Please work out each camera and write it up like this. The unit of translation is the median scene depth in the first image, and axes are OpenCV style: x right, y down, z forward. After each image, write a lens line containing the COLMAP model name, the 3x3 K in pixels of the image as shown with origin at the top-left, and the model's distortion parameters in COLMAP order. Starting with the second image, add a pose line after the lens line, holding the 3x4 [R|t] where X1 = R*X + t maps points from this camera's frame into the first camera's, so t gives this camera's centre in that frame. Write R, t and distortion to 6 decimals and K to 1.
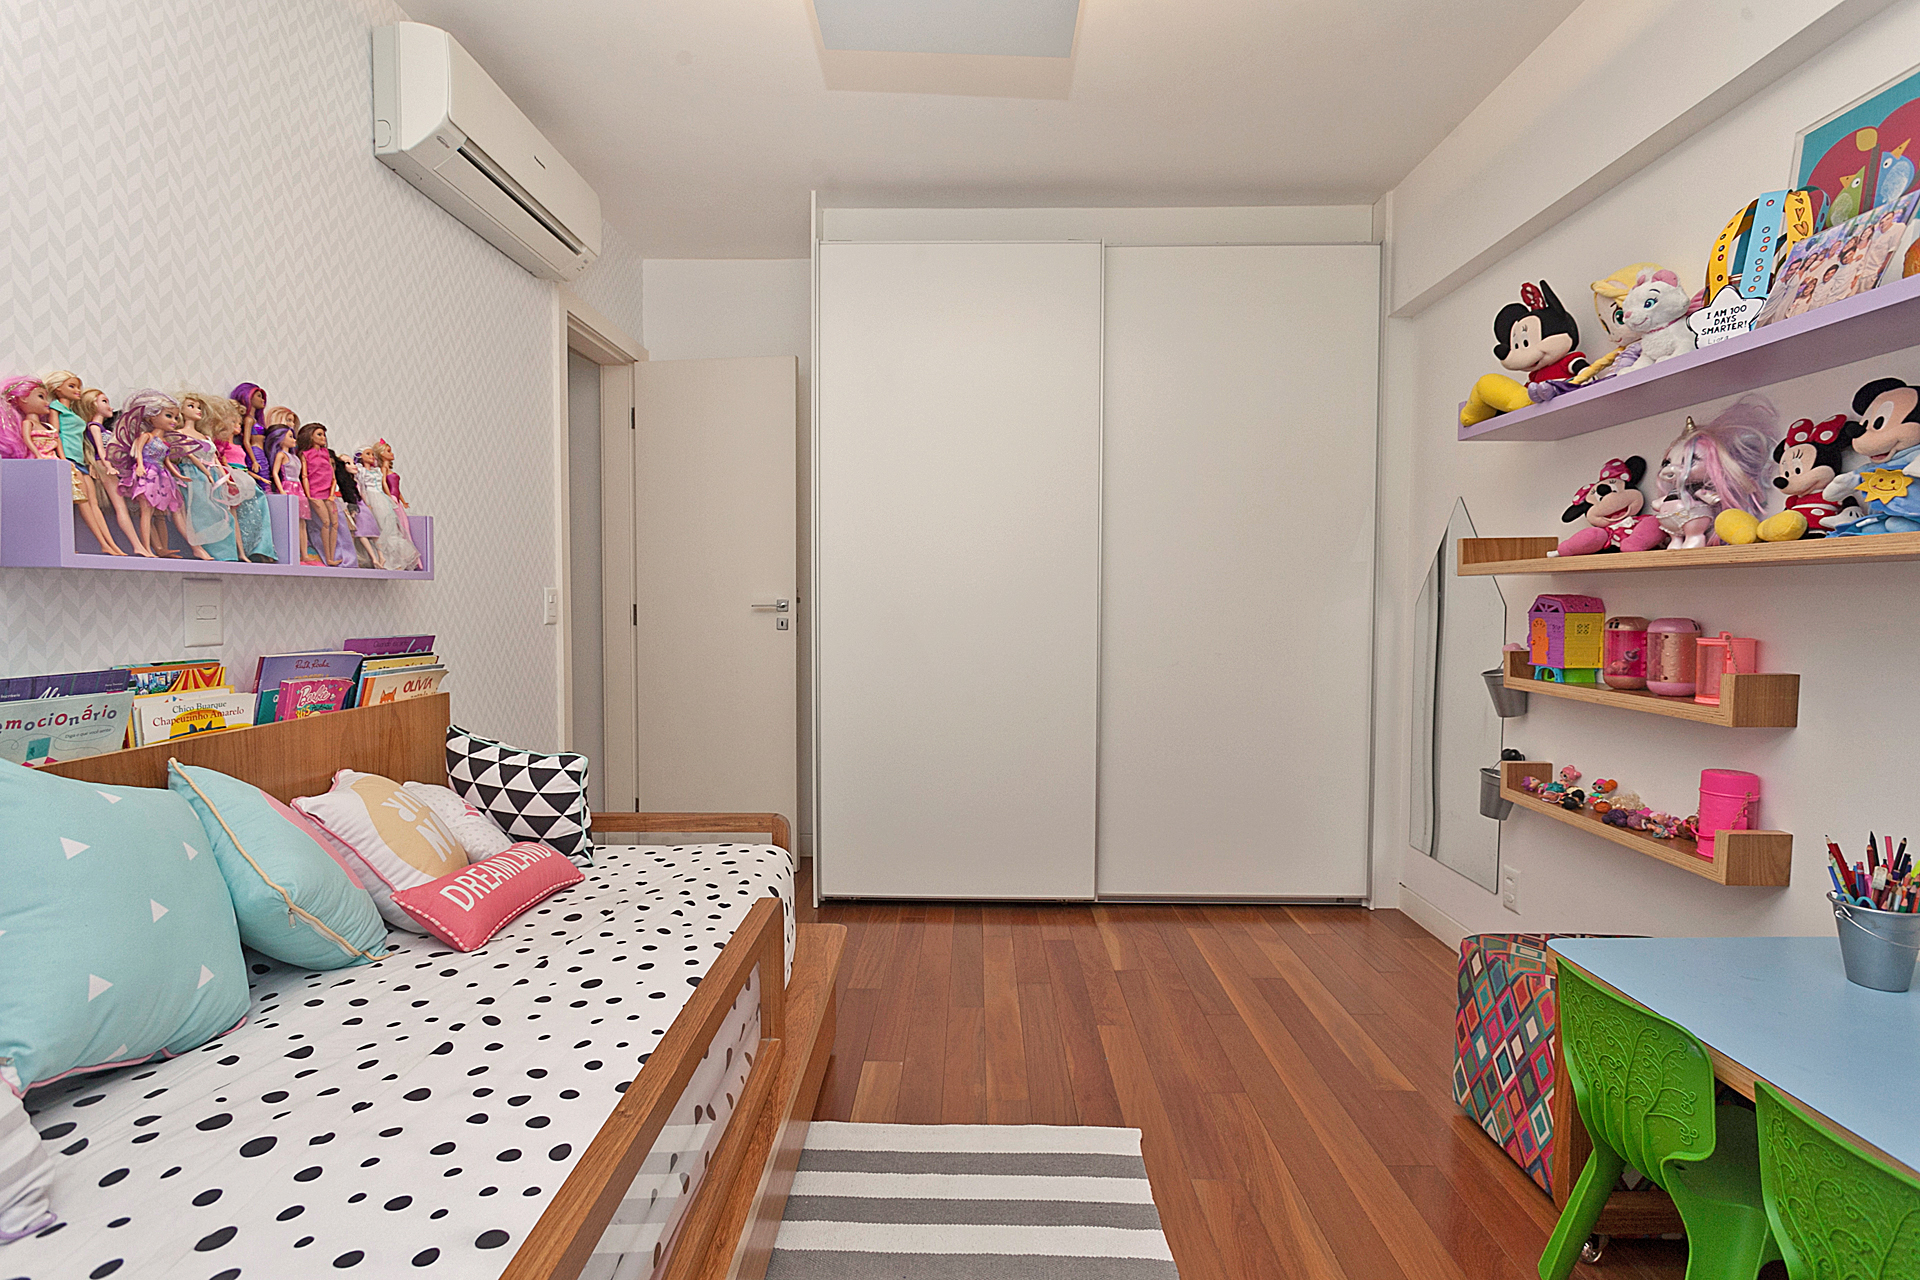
lens RADIAL K [[913.2, 0, 962.7], [0, 913.2, 634.6], [0, 0, 1]] dist [-0.007993, 0.006386]
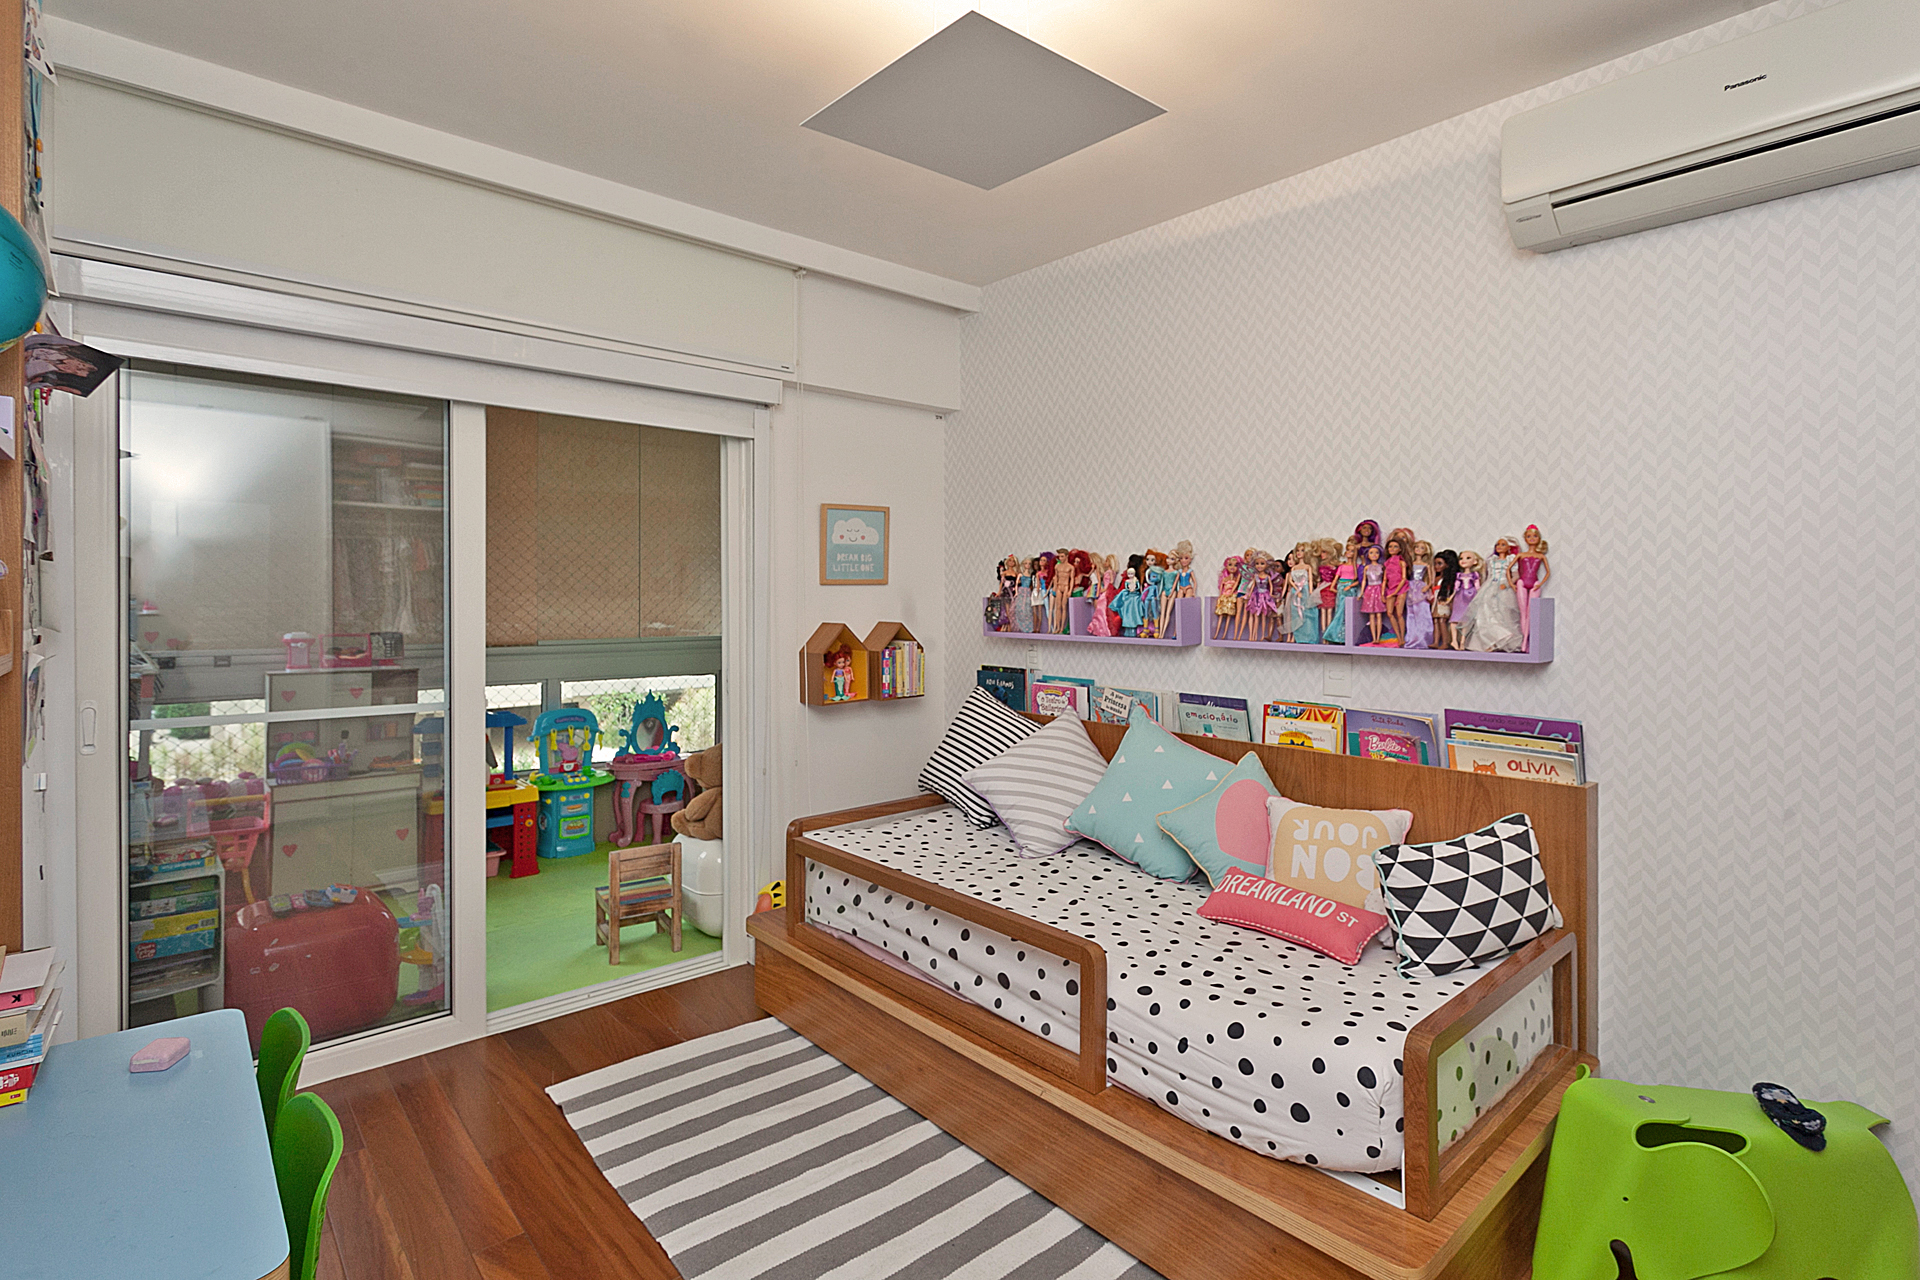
lens RADIAL K [[913.2, 0, 962.9], [0, 913.2, 628.4], [0, 0, 1]] dist [-0.007993, 0.006386]
pose [[-0.742252, 0.016195, -0.669925, 0.619844], [-0.033398, 0.997572, 0.061119, -0.161403], [0.669288, 0.067739, -0.739909, 1.575006]]
